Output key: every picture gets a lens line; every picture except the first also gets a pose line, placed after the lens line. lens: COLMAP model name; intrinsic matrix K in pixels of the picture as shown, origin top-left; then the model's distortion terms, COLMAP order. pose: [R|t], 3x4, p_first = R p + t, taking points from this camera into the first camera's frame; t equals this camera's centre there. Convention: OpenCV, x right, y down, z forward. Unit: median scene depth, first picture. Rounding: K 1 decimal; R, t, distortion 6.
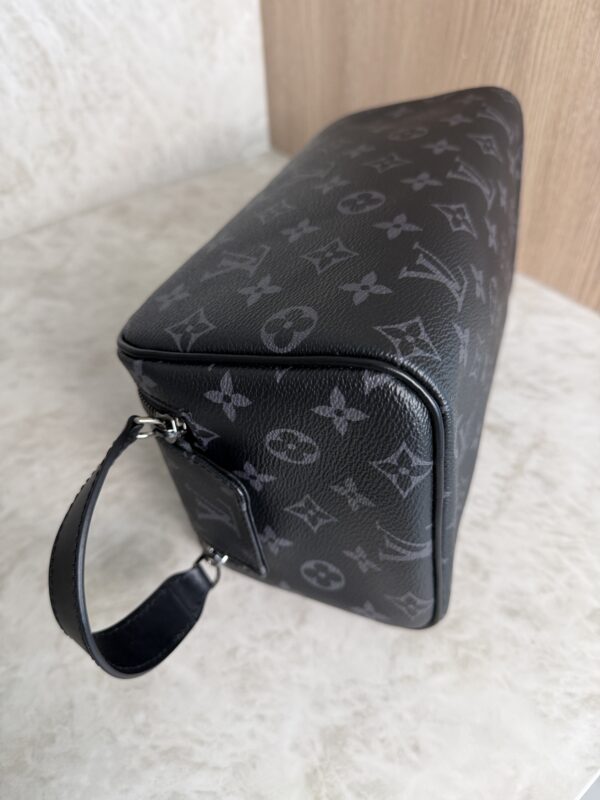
lens RADIAL K [[597.7, 0, 300.0], [0, 597.7, 402.1], [0, 0, 1]] dist [-0.061663, 0.026657]
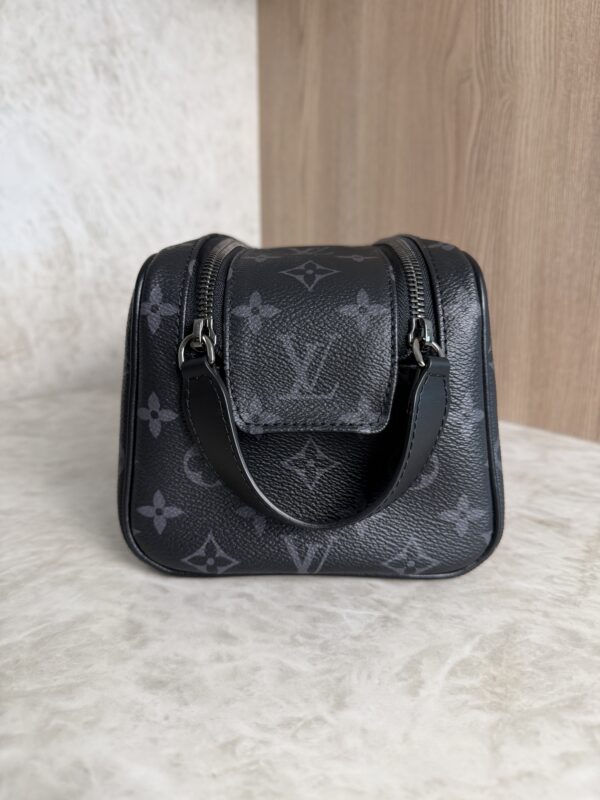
lens RADIAL K [[593.7, 0, 302.1], [0, 593.7, 400.3], [0, 0, 1]] dist [-0.047449, 0.011771]
pose [[0.998525, 0.025304, 0.048027, -0.074685], [0.002515, 0.862202, -0.506558, 0.402746], [-0.054227, 0.505932, 0.860867, 0.294869]]
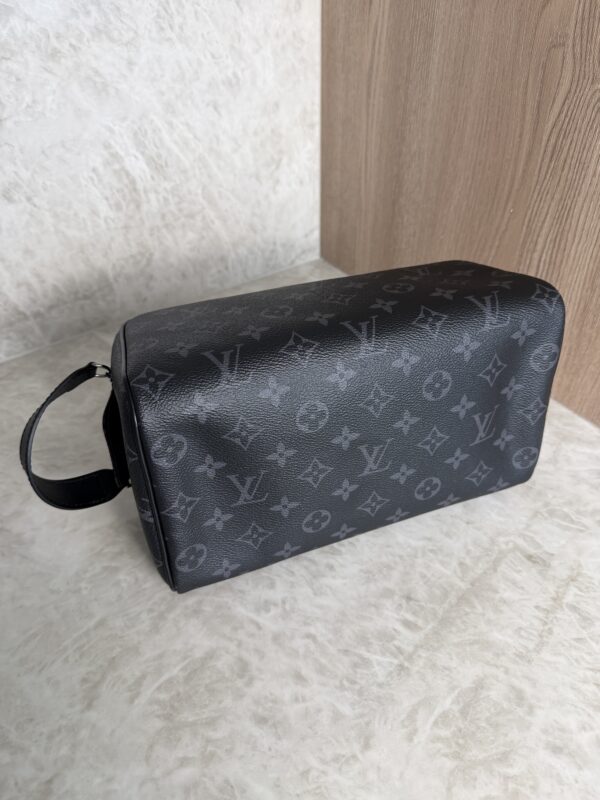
lens RADIAL K [[580.4, 0, 301.5], [0, 580.4, 402.8], [0, 0, 1]] dist [-0.024693, 0.000501]
pose [[0.998702, 0.046441, -0.020927, -0.125561], [-0.047873, 0.996099, -0.074126, -0.188288], [0.017403, 0.075031, 0.997029, -0.131478]]
